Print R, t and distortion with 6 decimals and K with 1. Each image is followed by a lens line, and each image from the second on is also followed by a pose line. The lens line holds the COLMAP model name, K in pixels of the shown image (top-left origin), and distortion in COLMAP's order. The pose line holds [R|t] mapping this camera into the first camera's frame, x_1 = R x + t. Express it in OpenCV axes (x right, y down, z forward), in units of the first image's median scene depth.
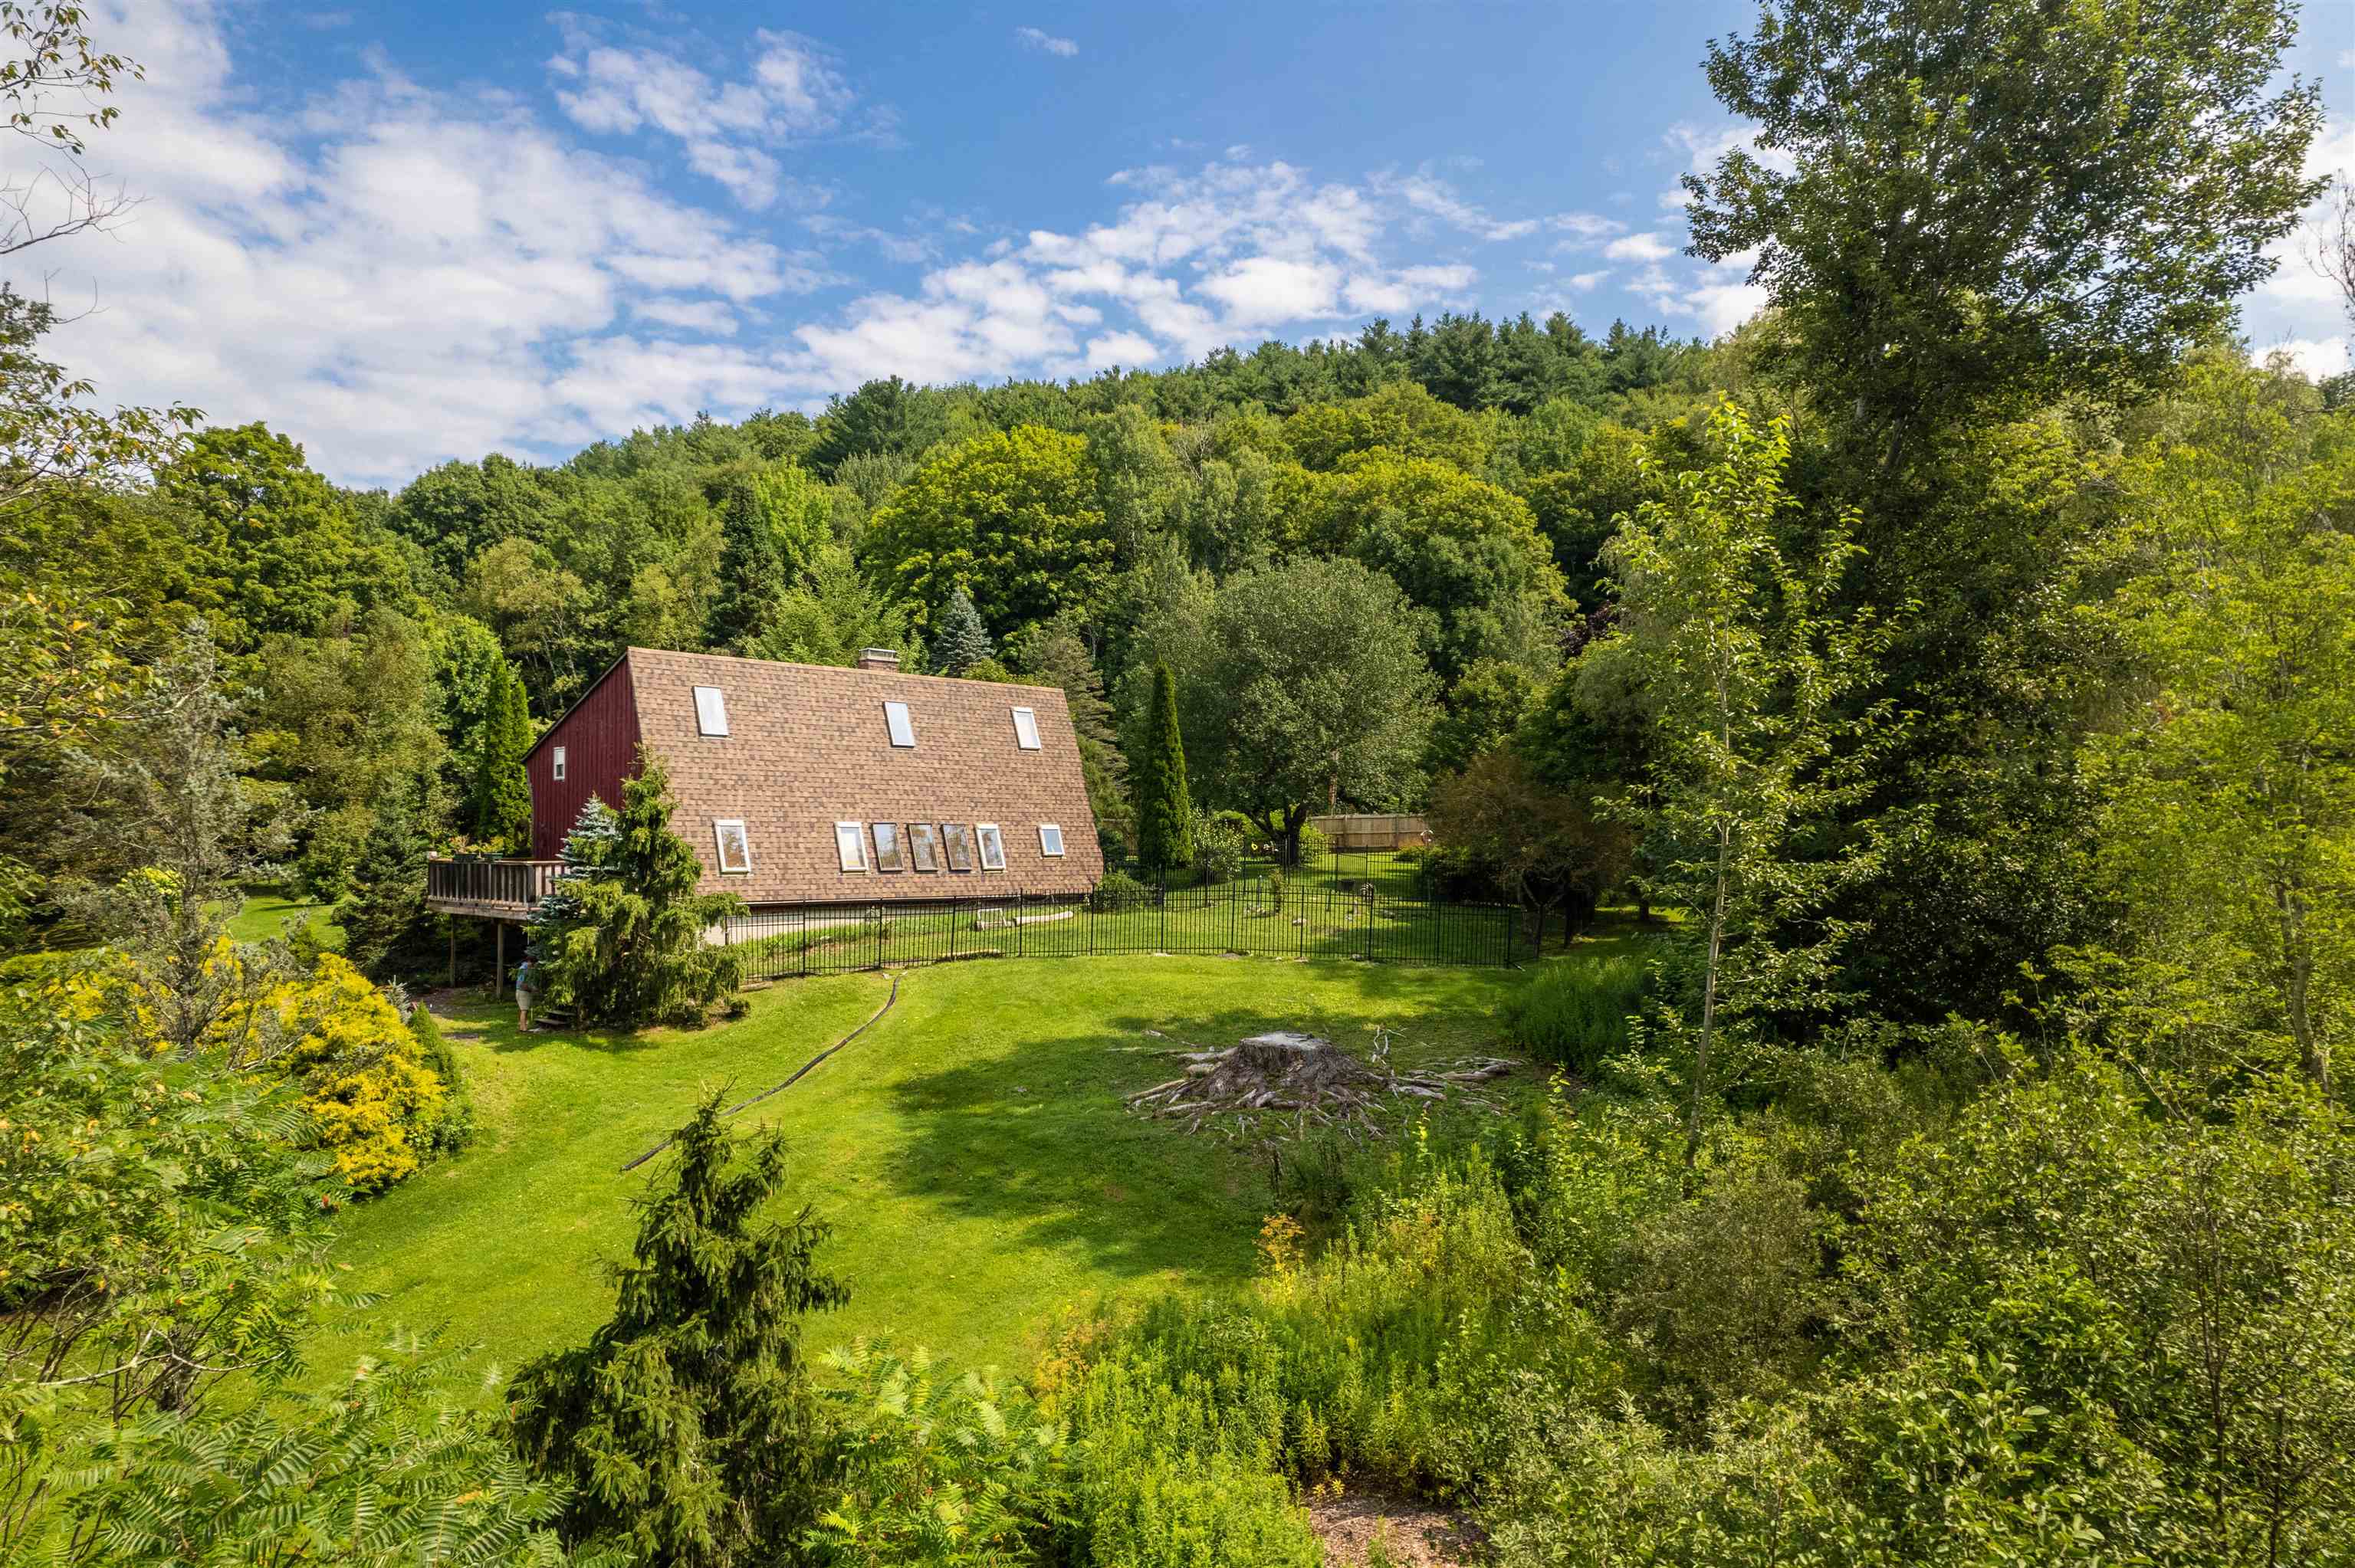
lens RADIAL K [[1420.7, 0, 1177.5], [0, 1420.7, 784.0], [0, 0, 1]] dist [-0.076402, 0.059886]
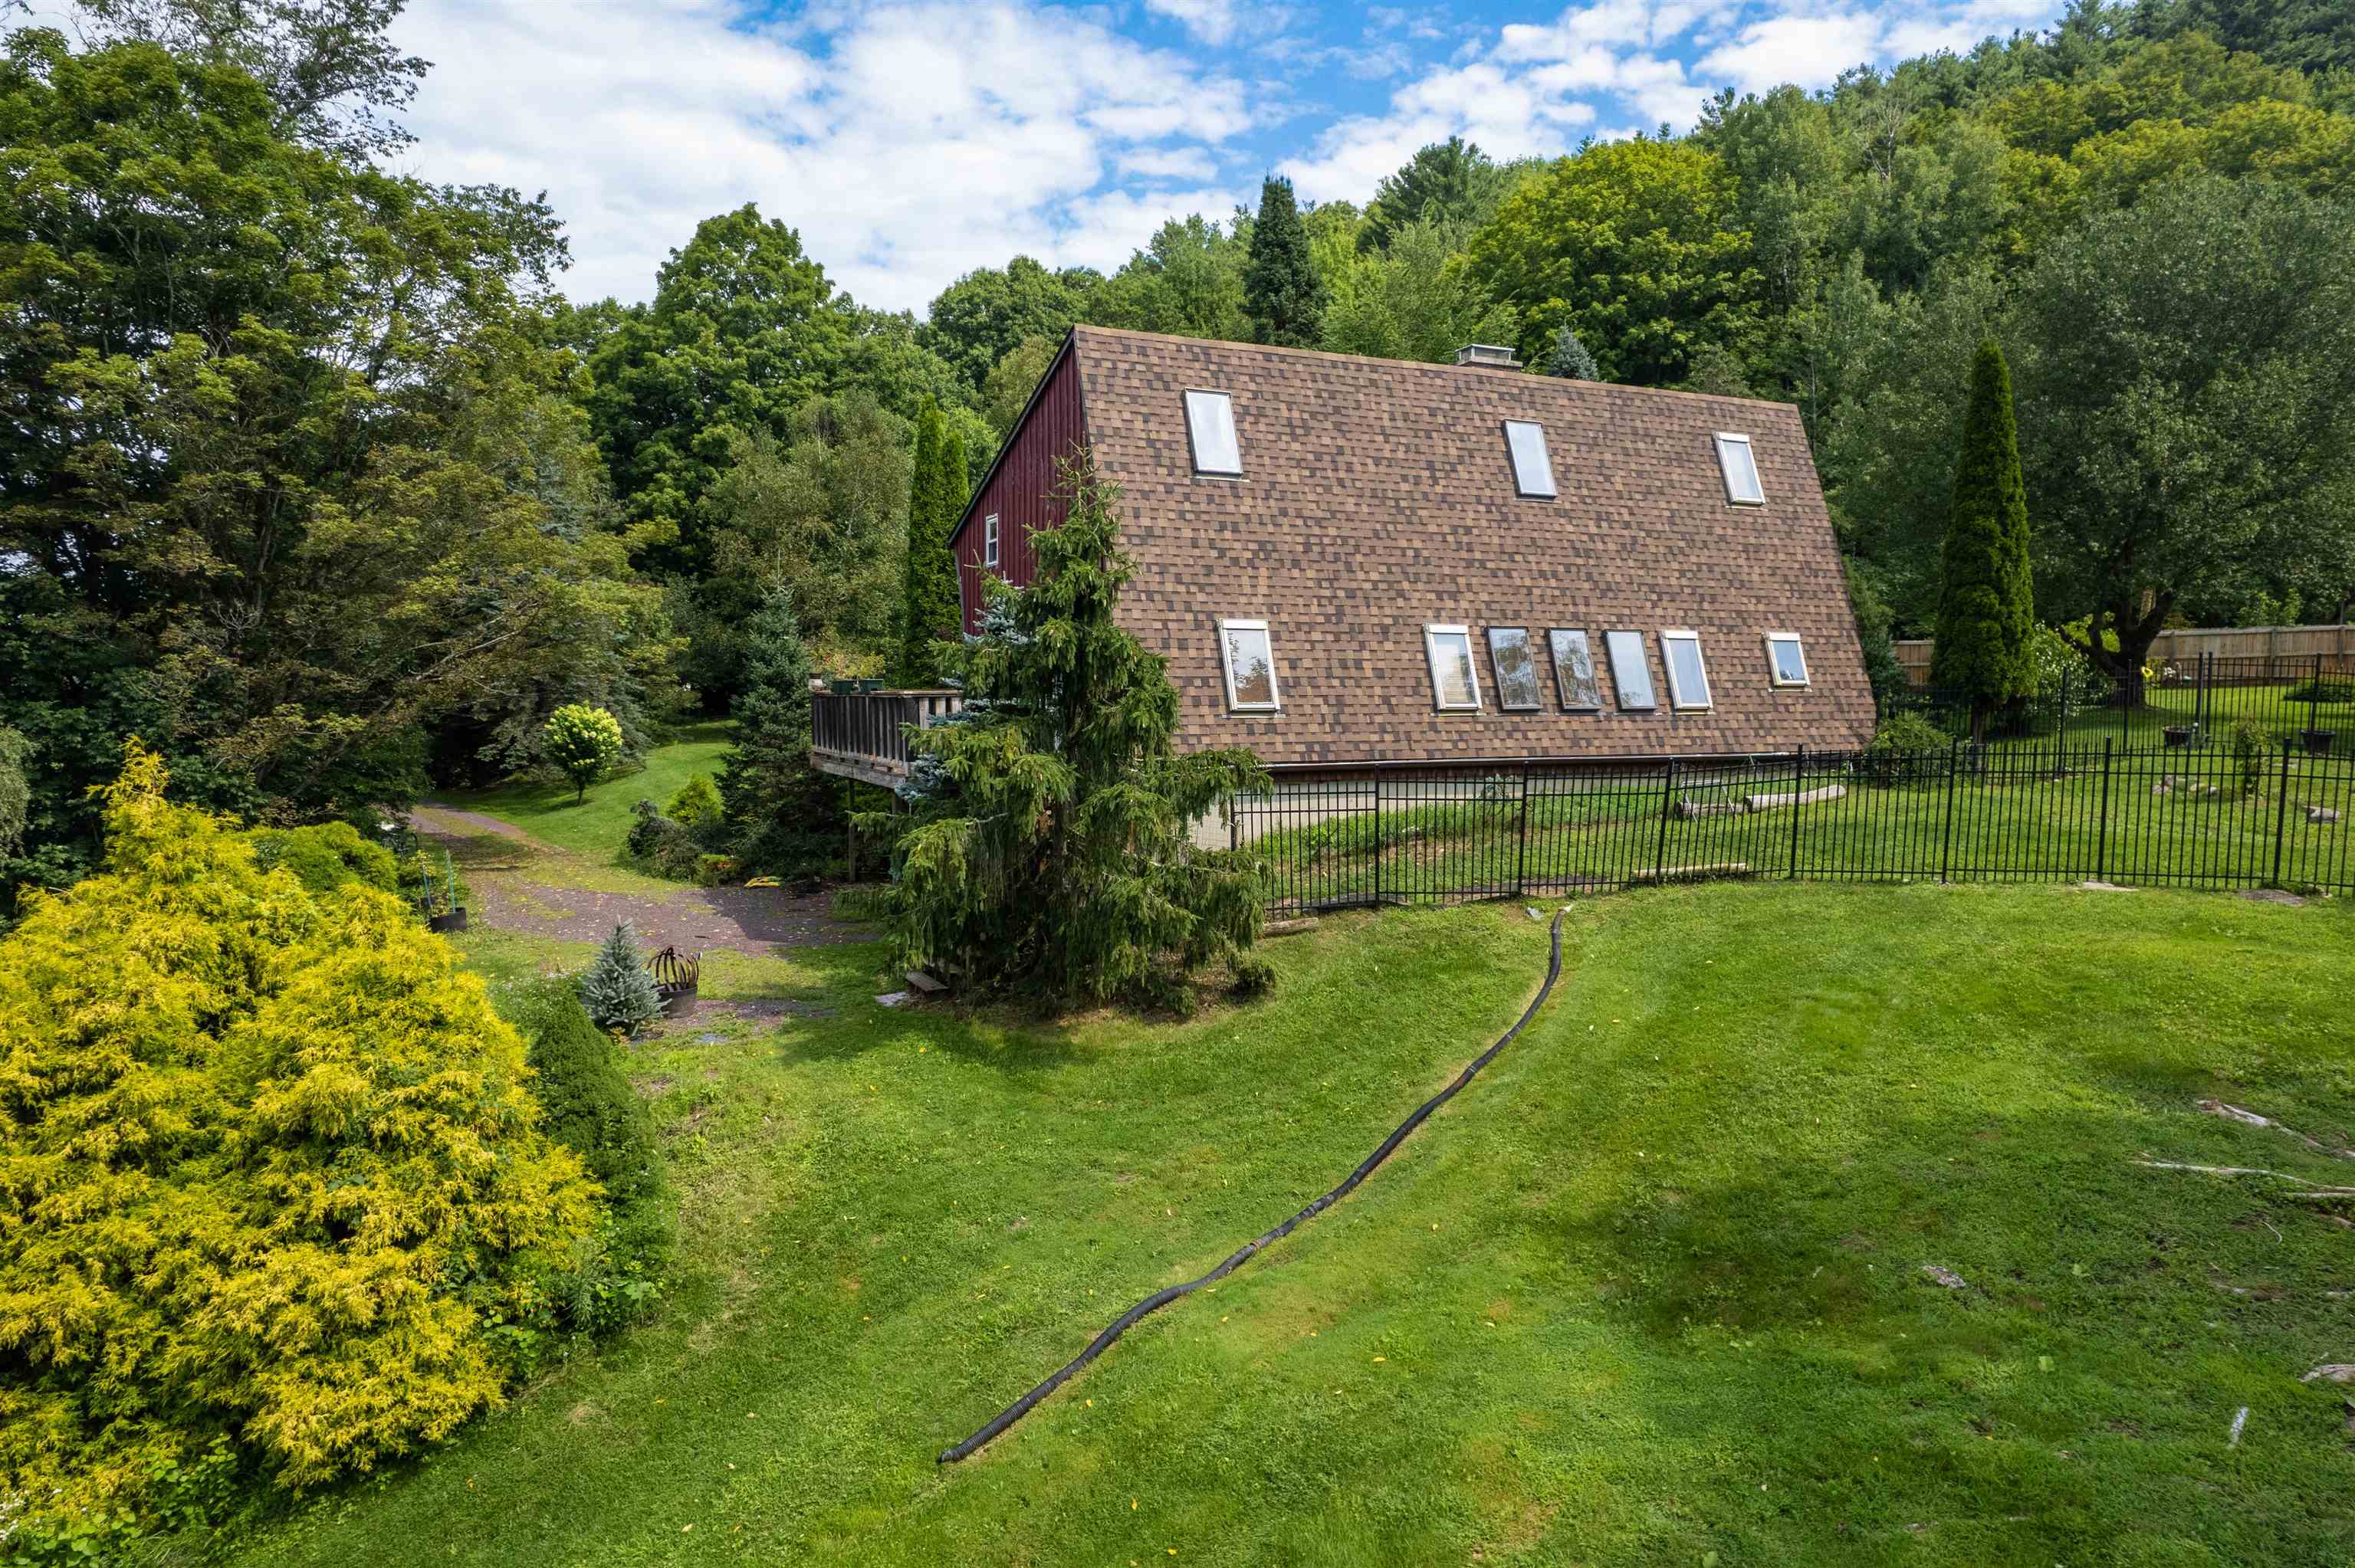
lens RADIAL K [[1500.2, 0, 1177.5], [0, 1500.2, 784.0], [0, 0, 1]] dist [-0.004229, -0.000590]
pose [[0.930569, 0.022744, -0.365409, -0.106238], [0.016715, 0.994389, 0.104459, 0.024692], [0.365734, -0.103314, 0.924968, 0.374884]]
